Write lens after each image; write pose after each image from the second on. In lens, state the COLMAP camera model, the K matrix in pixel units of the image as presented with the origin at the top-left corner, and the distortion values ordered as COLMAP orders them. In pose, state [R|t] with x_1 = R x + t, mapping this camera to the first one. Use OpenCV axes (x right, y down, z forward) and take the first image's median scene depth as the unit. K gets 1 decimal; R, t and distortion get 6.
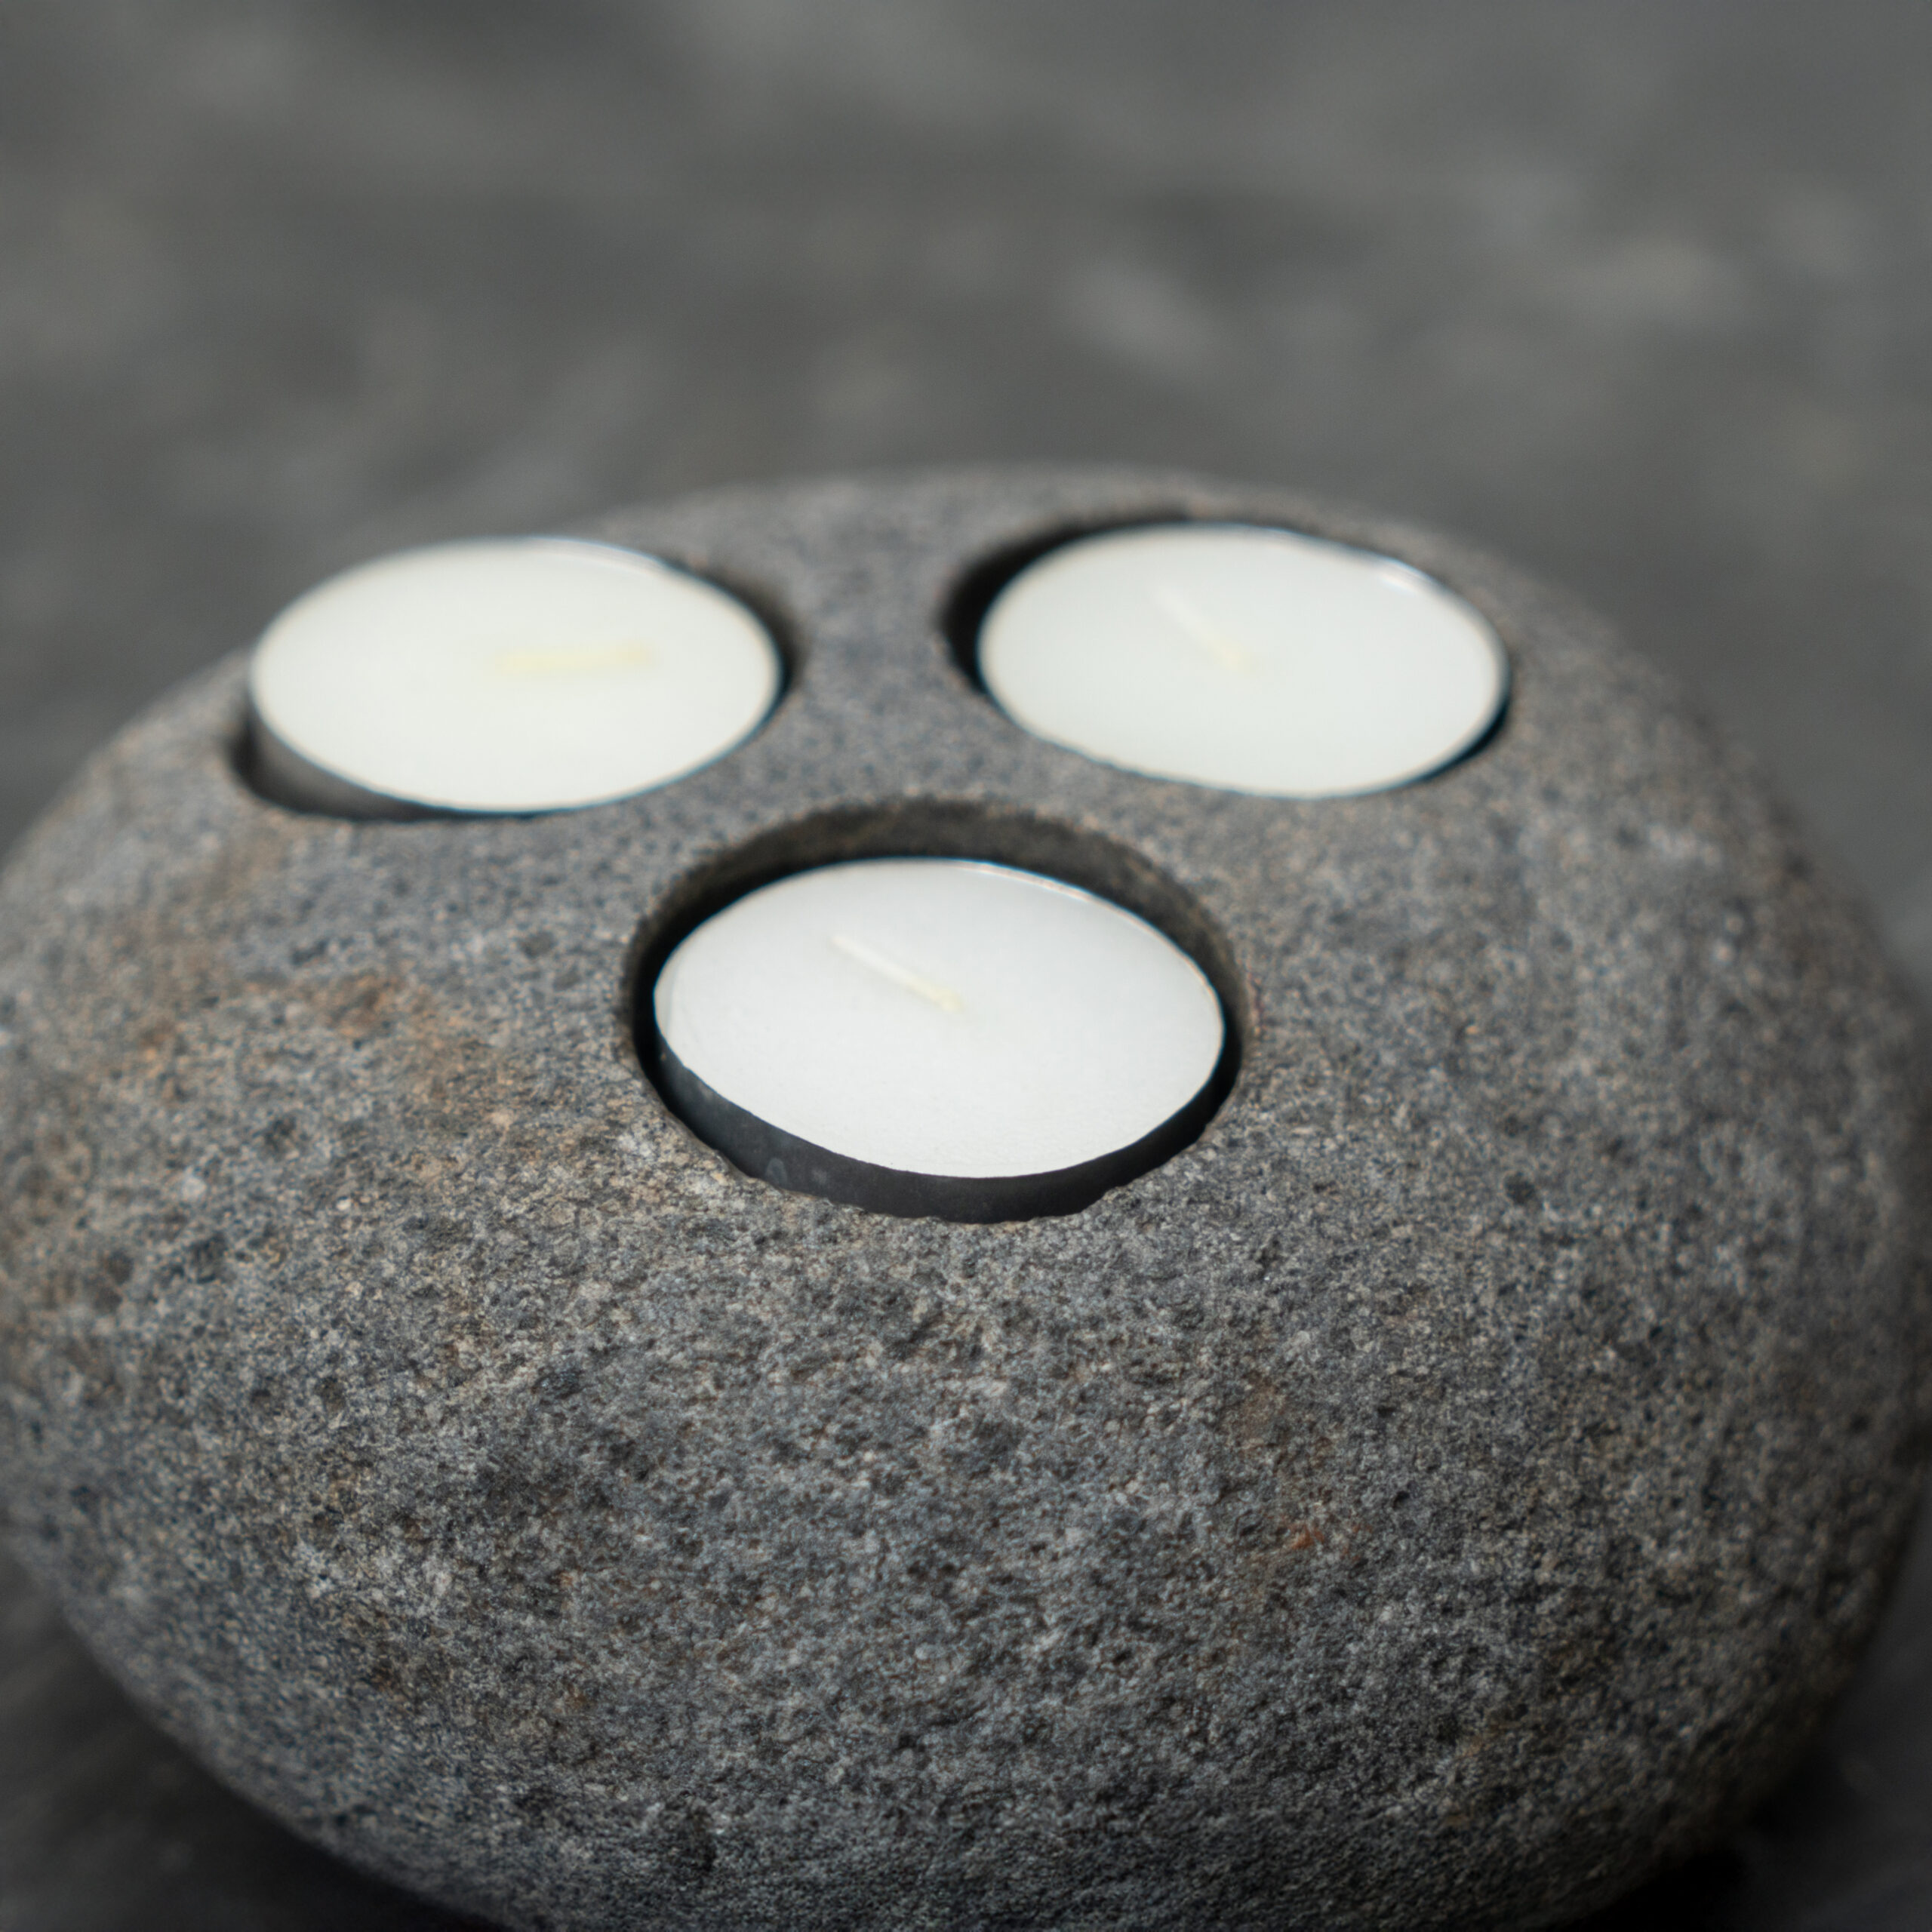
lens RADIAL K [[6898.9, 0, 846.6], [0, 6898.9, 966.5], [0, 0, 1]] dist [-0.038827, 0.528887]
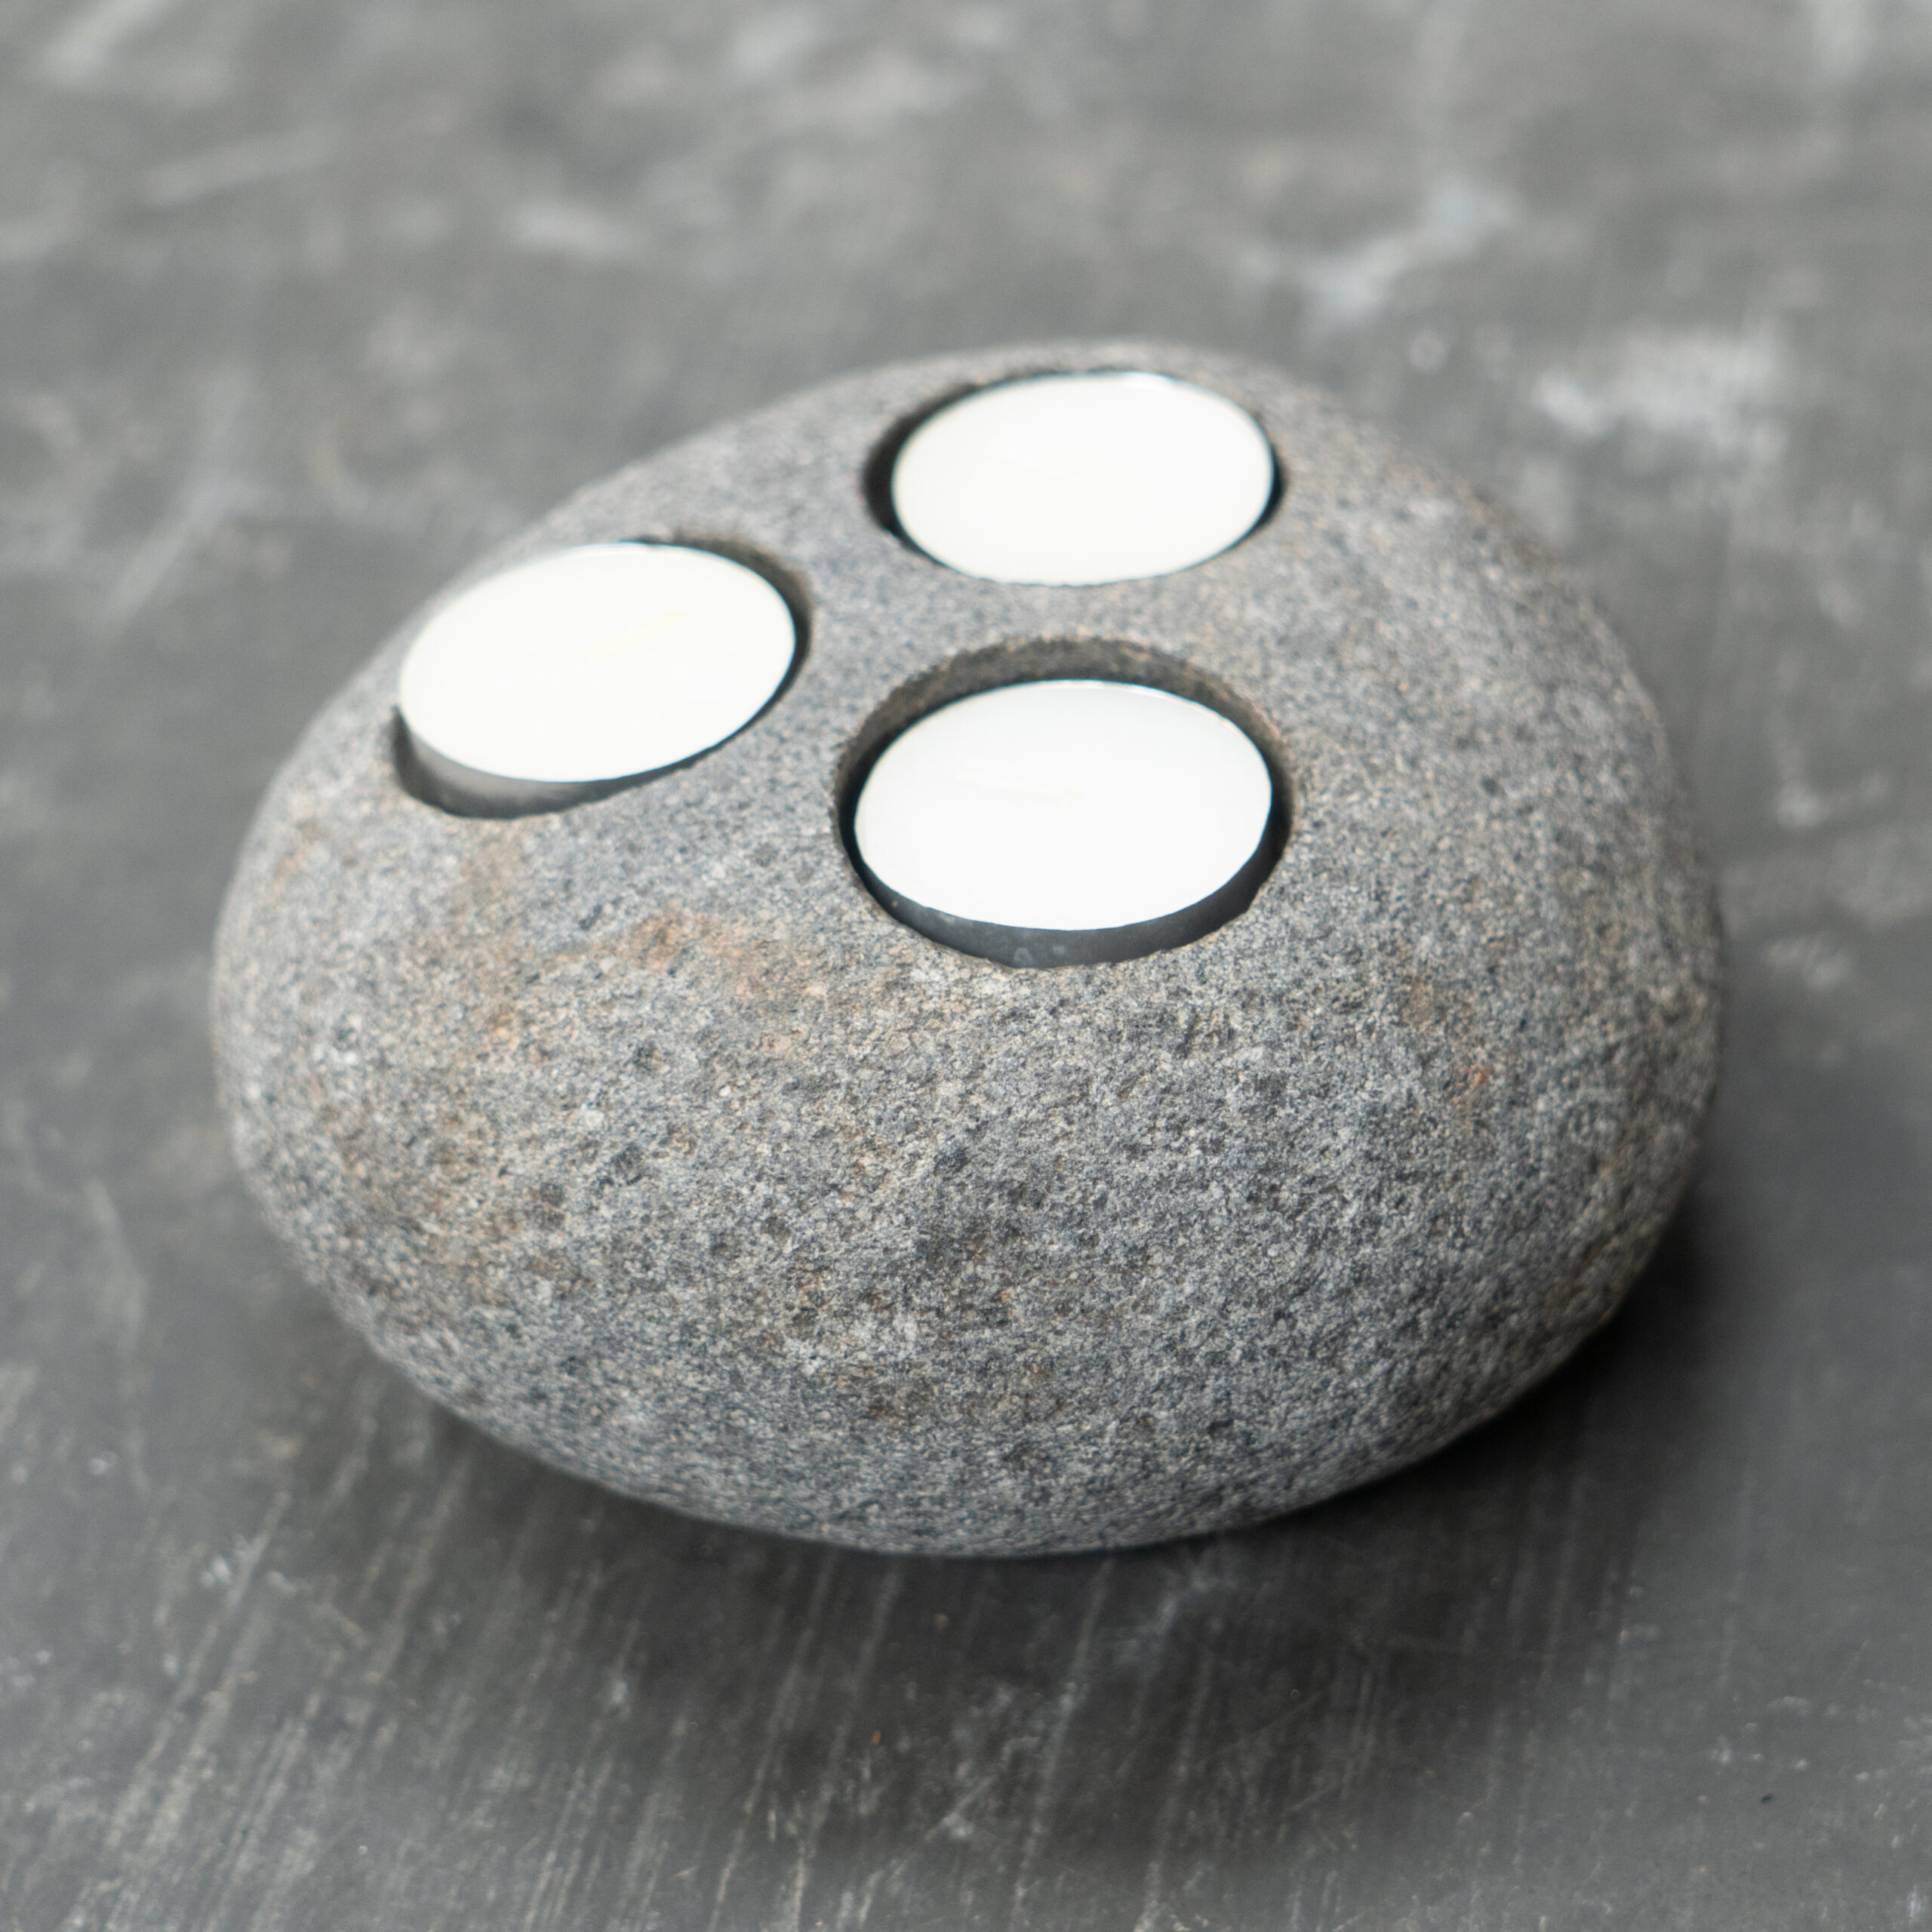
lens RADIAL K [[4735.5, 0, 1433.1], [0, 4735.5, 967.6], [0, 0, 1]] dist [-0.021273, 0.036380]
pose [[0.885599, -0.343957, 0.312101, -0.231439], [0.304008, 0.937315, 0.170352, -0.102954], [-0.351131, -0.055982, 0.934651, 0.104288]]
